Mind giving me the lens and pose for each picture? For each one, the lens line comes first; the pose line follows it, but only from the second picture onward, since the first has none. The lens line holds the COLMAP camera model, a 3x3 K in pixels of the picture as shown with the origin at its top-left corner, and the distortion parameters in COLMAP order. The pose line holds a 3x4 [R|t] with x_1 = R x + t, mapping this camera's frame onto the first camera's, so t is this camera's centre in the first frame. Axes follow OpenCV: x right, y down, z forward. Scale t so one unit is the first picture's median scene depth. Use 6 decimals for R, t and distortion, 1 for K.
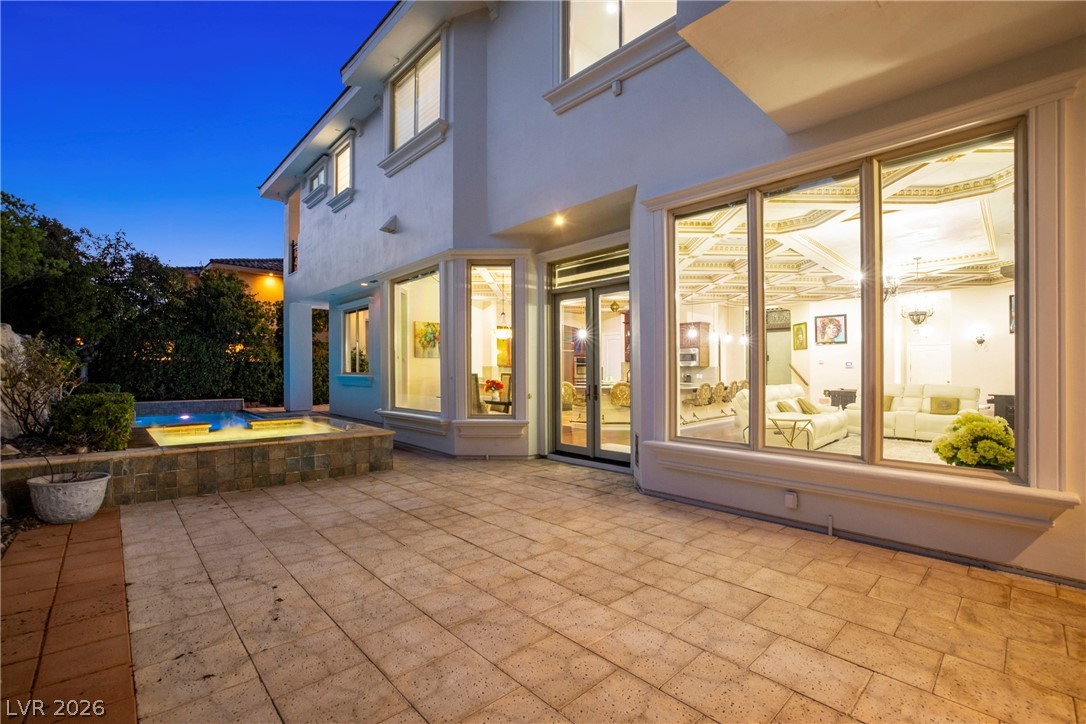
lens RADIAL K [[470.3, 0, 540.7], [0, 470.3, 375.9], [0, 0, 1]] dist [-0.031738, 0.000103]
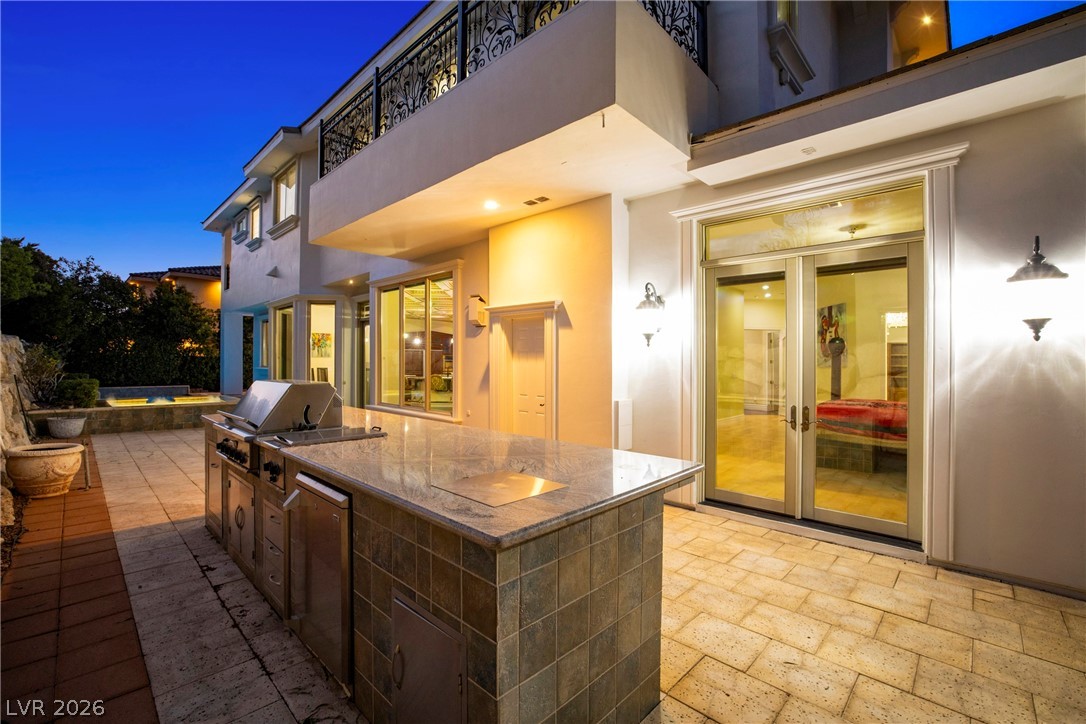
lens RADIAL K [[461.7, 0, 543.0], [0, 461.7, 362.0], [0, 0, 1]] dist [-0.026982, 0.000133]
pose [[0.998625, 0.006473, 0.052029, 0.385308], [-0.005904, 0.999921, -0.011094, -0.010540], [-0.052096, 0.010771, 0.998584, -0.431761]]
